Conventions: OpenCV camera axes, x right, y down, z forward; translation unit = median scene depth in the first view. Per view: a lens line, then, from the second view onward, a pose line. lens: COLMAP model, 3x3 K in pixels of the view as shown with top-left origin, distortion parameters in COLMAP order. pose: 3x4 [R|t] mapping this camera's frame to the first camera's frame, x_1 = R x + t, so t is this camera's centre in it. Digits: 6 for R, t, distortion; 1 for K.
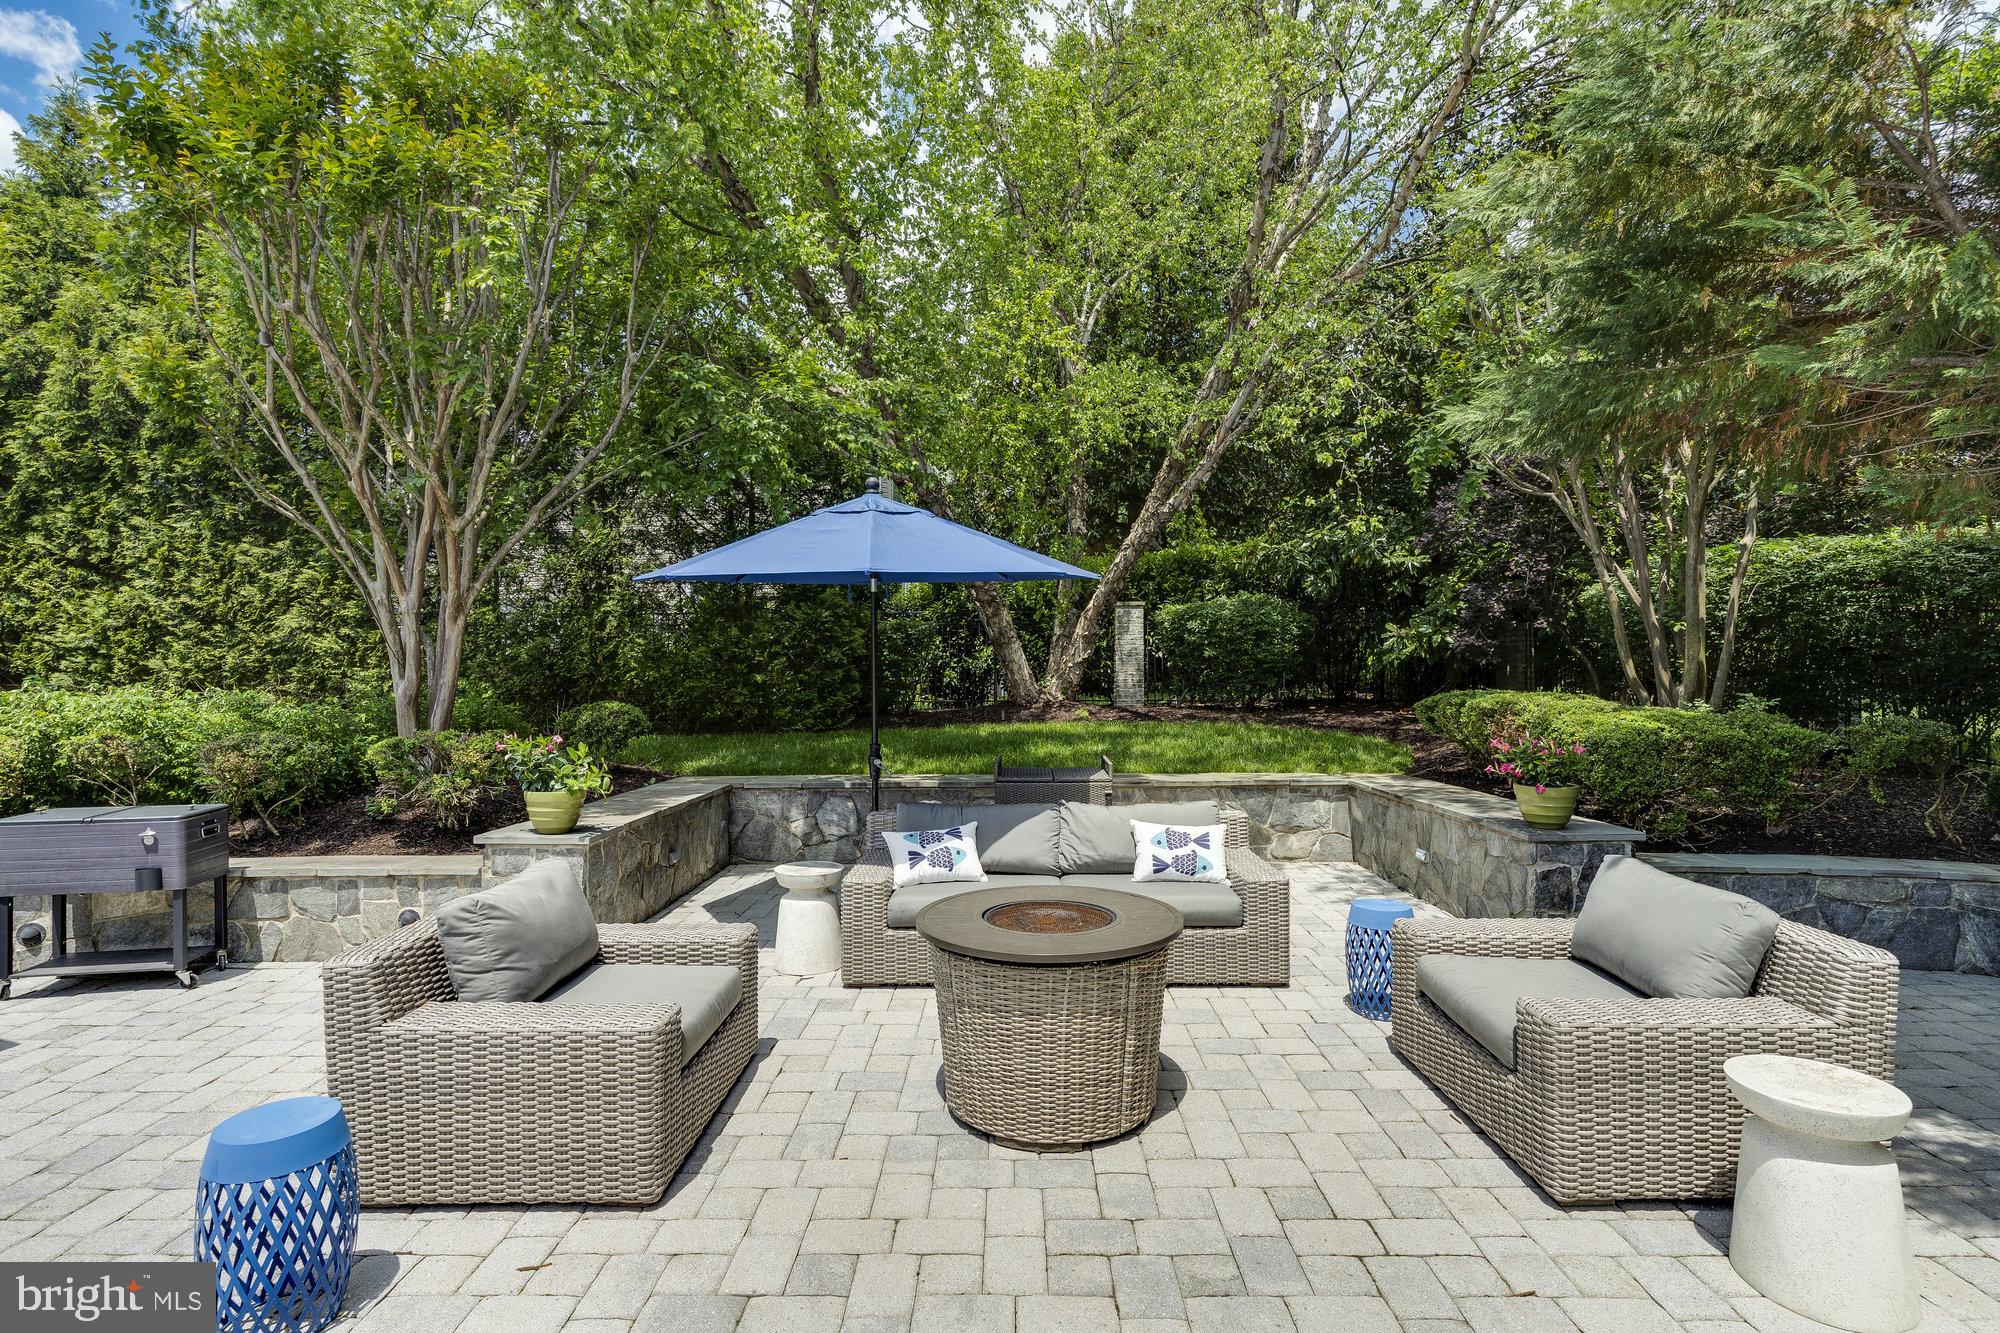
lens RADIAL K [[973.8, 0, 1000.0], [0, 973.8, 666.5], [0, 0, 1]] dist [0.001165, -0.000475]
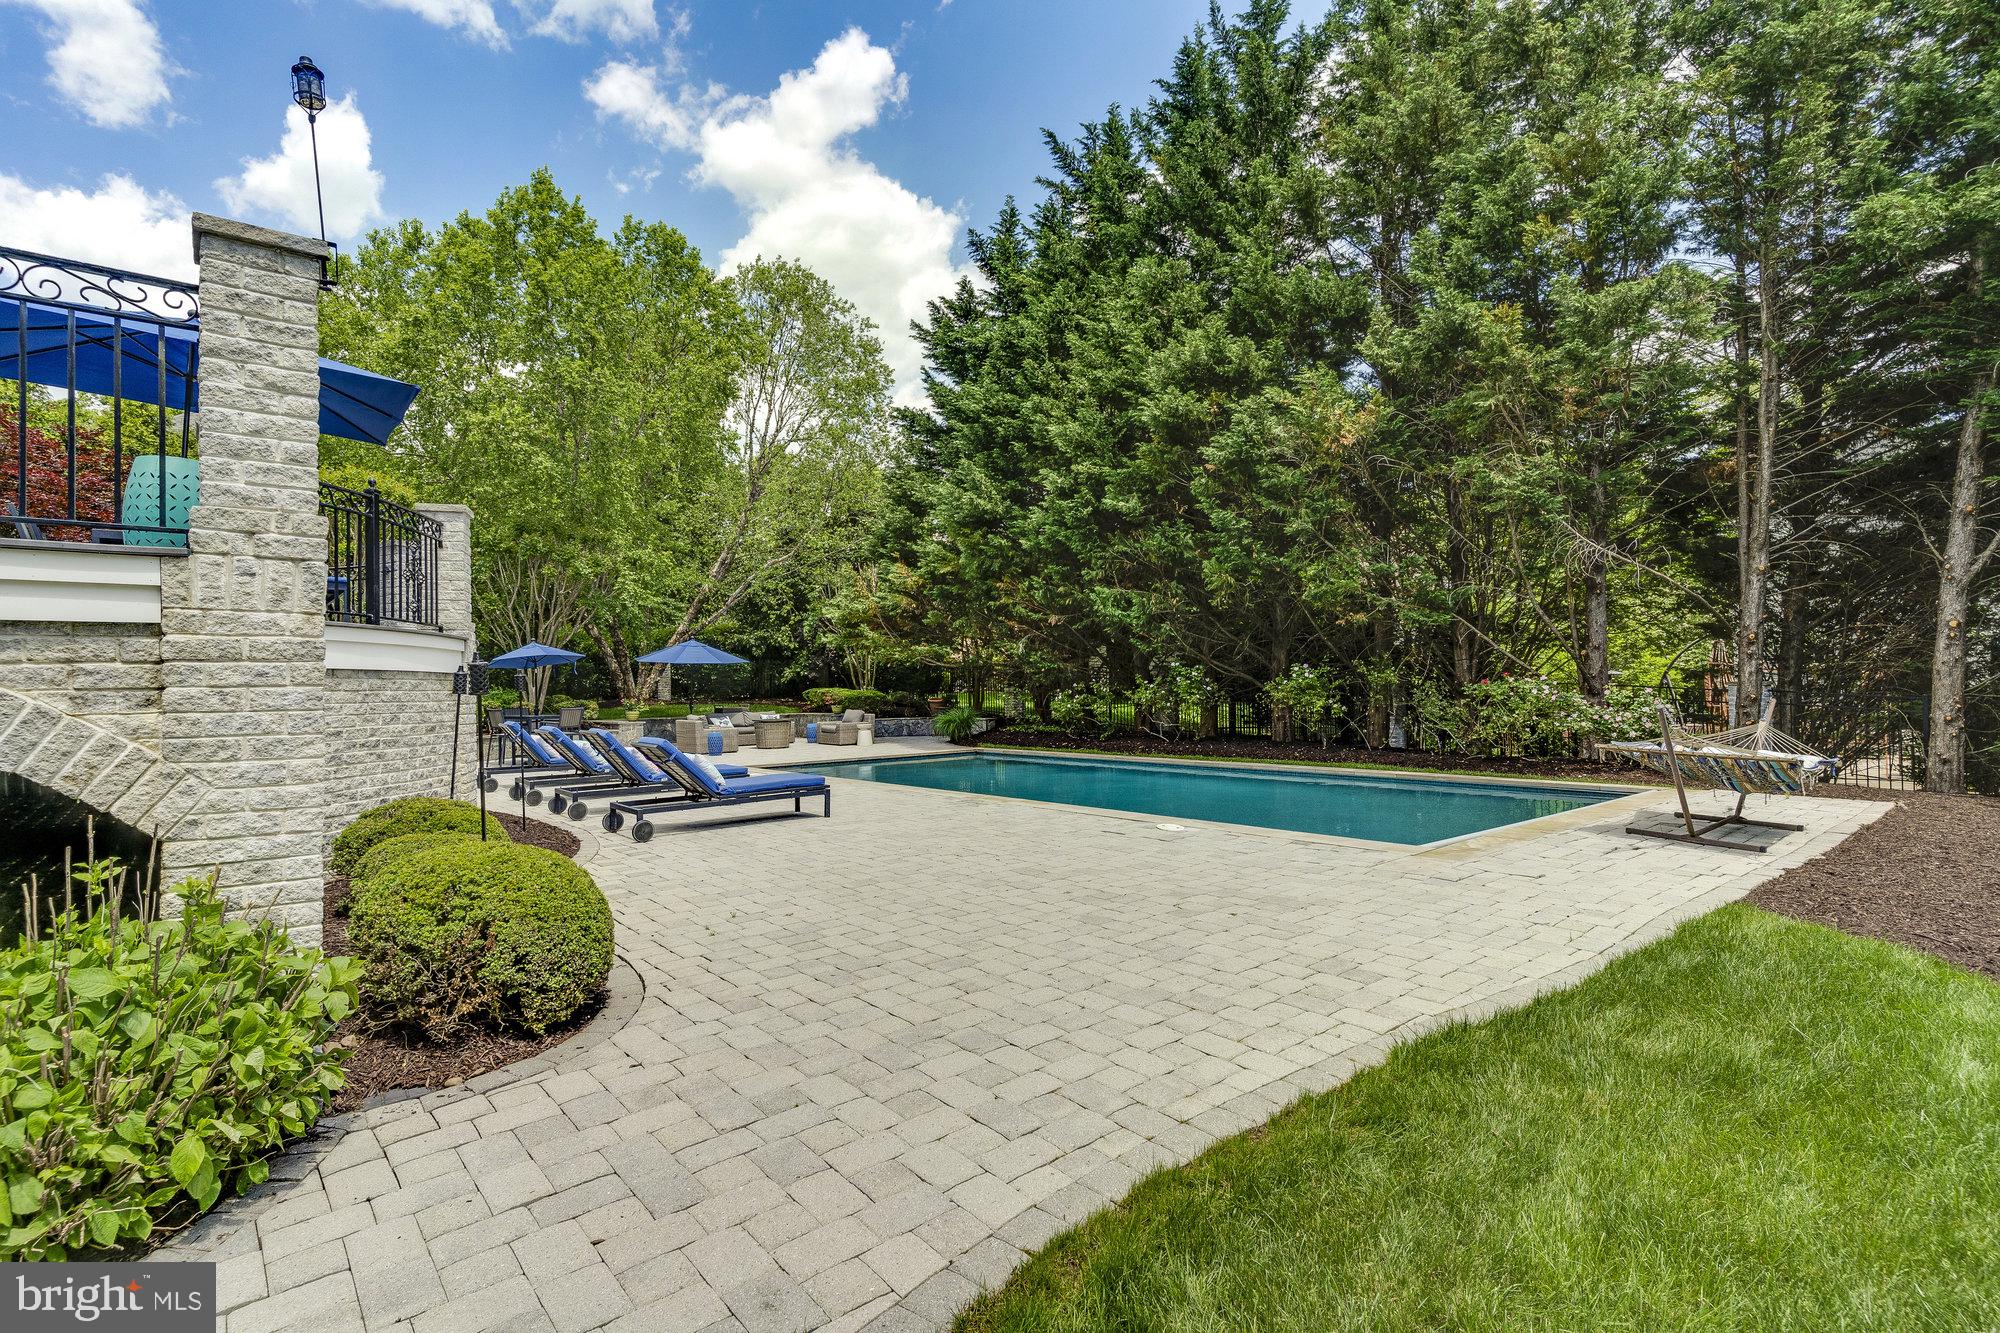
lens RADIAL K [[952.6, 0, 1000.0], [0, 952.6, 666.5], [0, 0, 1]] dist [0.001119, 0.000493]
pose [[0.767286, 0.004520, 0.641289, -1.381772], [0.007416, 0.999846, -0.015921, 0.005471], [-0.641262, 0.016971, 0.767135, -2.359614]]
